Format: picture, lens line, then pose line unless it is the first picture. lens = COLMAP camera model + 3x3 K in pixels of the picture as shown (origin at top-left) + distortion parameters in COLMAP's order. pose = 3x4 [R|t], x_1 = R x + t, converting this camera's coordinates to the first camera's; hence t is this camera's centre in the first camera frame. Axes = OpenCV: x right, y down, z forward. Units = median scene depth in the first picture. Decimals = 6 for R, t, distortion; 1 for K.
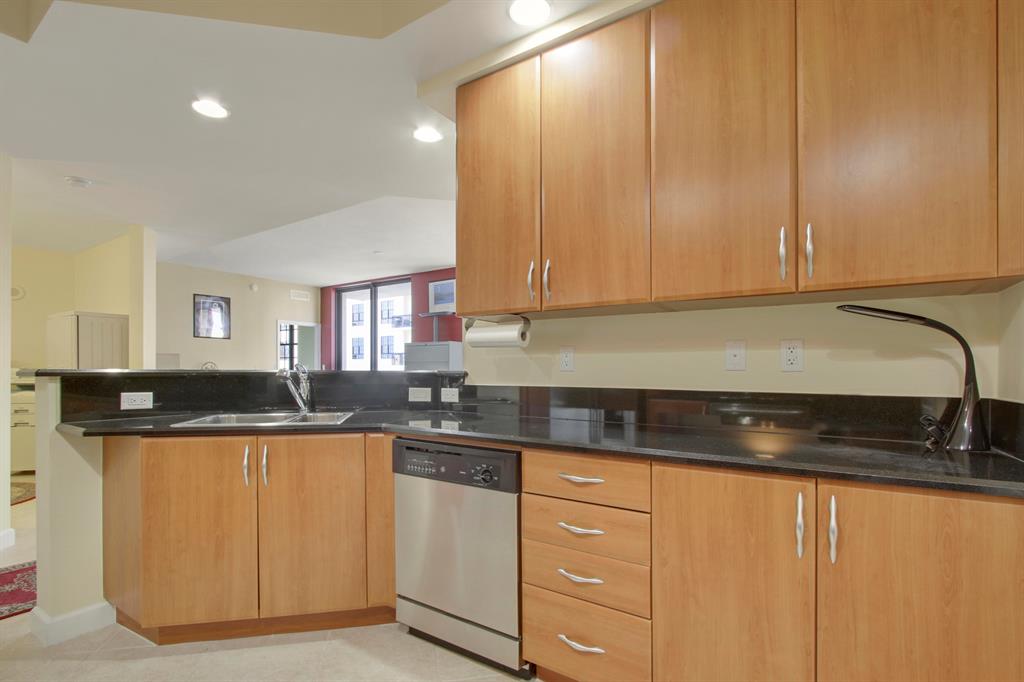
lens RADIAL K [[479.7, 0, 513.3], [0, 479.7, 372.7], [0, 0, 1]] dist [-0.013759, 0.000156]
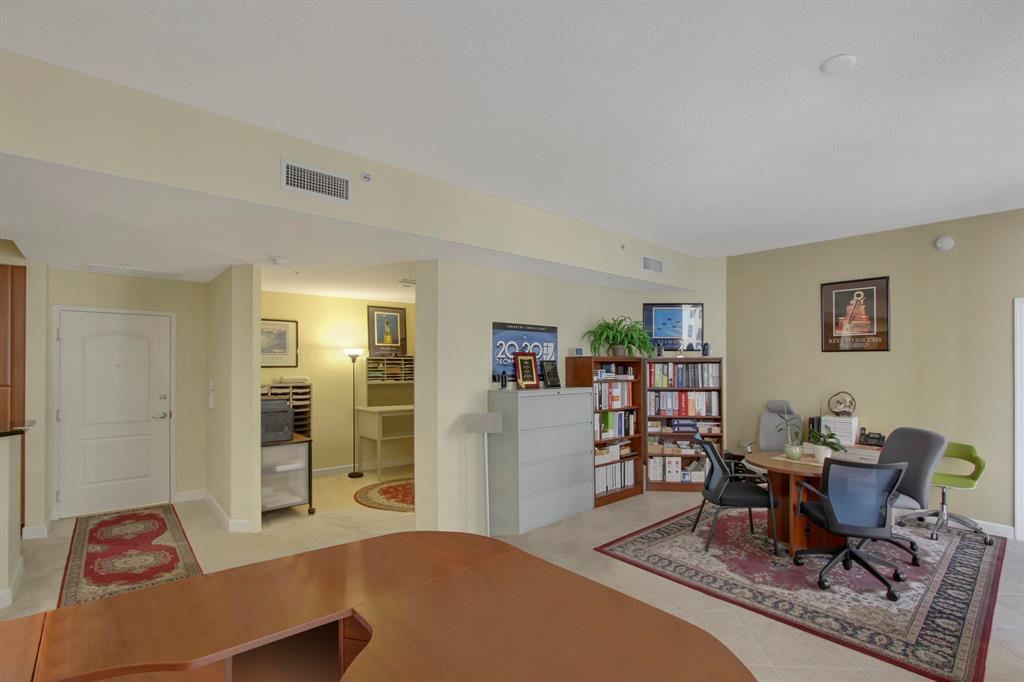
lens RADIAL K [[473.9, 0, 516.7], [0, 473.9, 360.0], [0, 0, 1]] dist [-0.005549, -0.000118]
pose [[-0.255399, -0.012370, -0.966757, 0.044592], [-0.005677, 0.999920, -0.011294, -0.047121], [0.966819, 0.002604, -0.255449, 0.675473]]
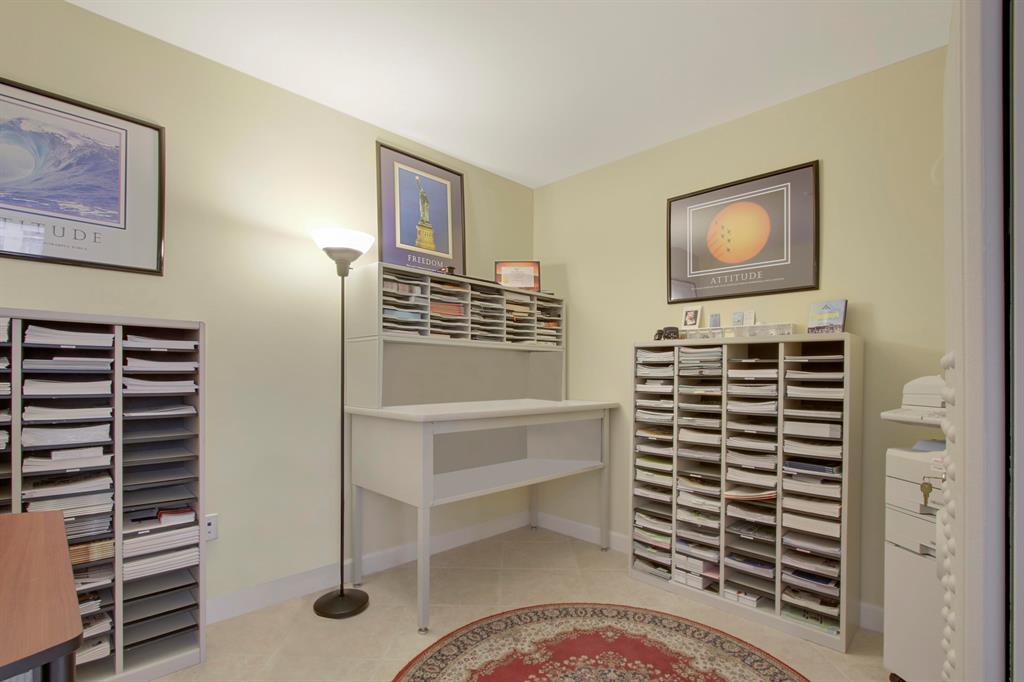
lens RADIAL K [[479.7, 0, 513.3], [0, 479.7, 372.7], [0, 0, 1]] dist [-0.013759, 0.000156]
pose [[-0.206340, -0.001387, -0.978479, -0.345627], [-0.014897, 0.999888, 0.001724, -0.003092], [0.978367, 0.014933, -0.206337, 0.403248]]
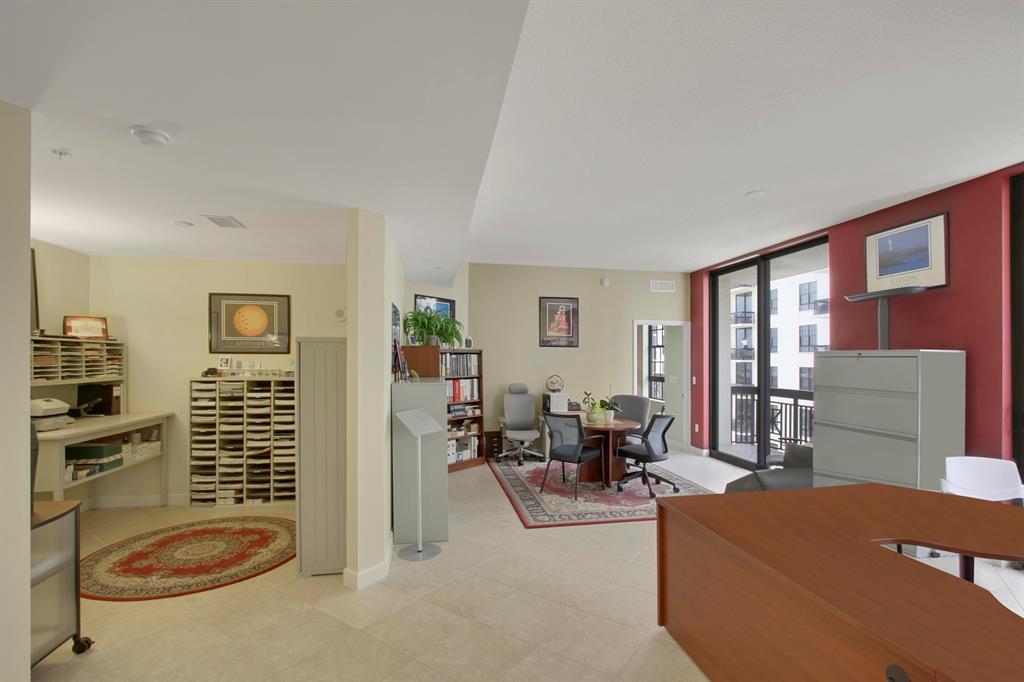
lens RADIAL K [[473.9, 0, 516.7], [0, 473.9, 360.0], [0, 0, 1]] dist [-0.005549, -0.000118]
pose [[0.685446, 0.004530, -0.728109, -0.054999], [-0.009302, 0.999954, -0.002536, -0.041582], [0.728064, 0.008511, 0.685456, 0.326430]]
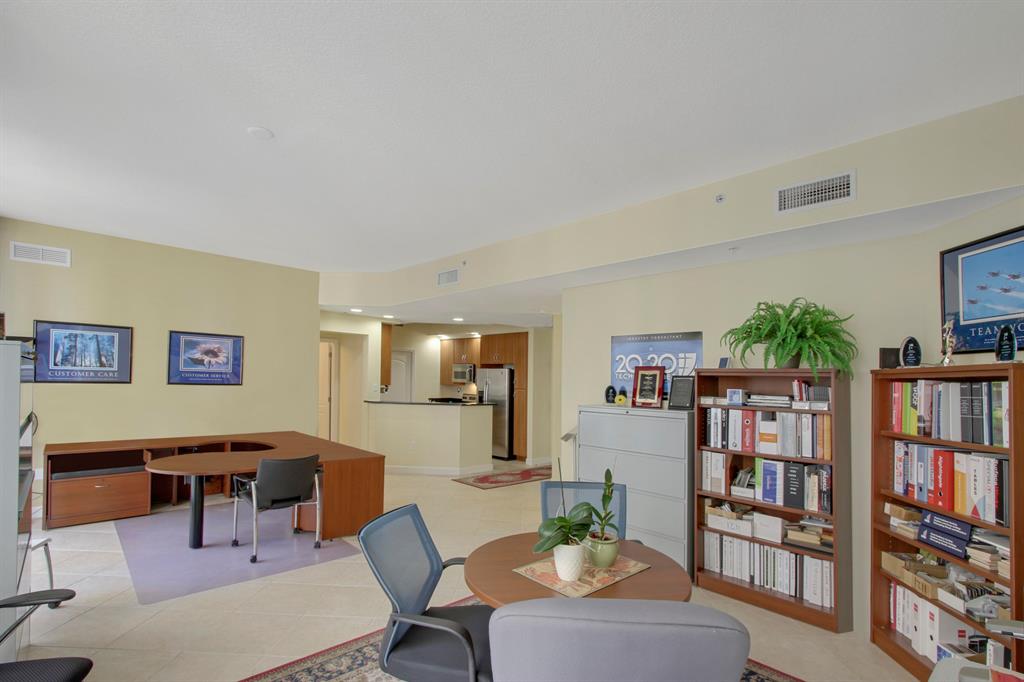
lens RADIAL K [[479.7, 0, 513.3], [0, 479.7, 372.7], [0, 0, 1]] dist [-0.013759, 0.000156]
pose [[-0.974877, -0.022875, 0.221567, -0.434815], [-0.026111, 0.999591, -0.011689, -0.046379], [-0.221209, -0.017181, -0.975075, 1.026401]]
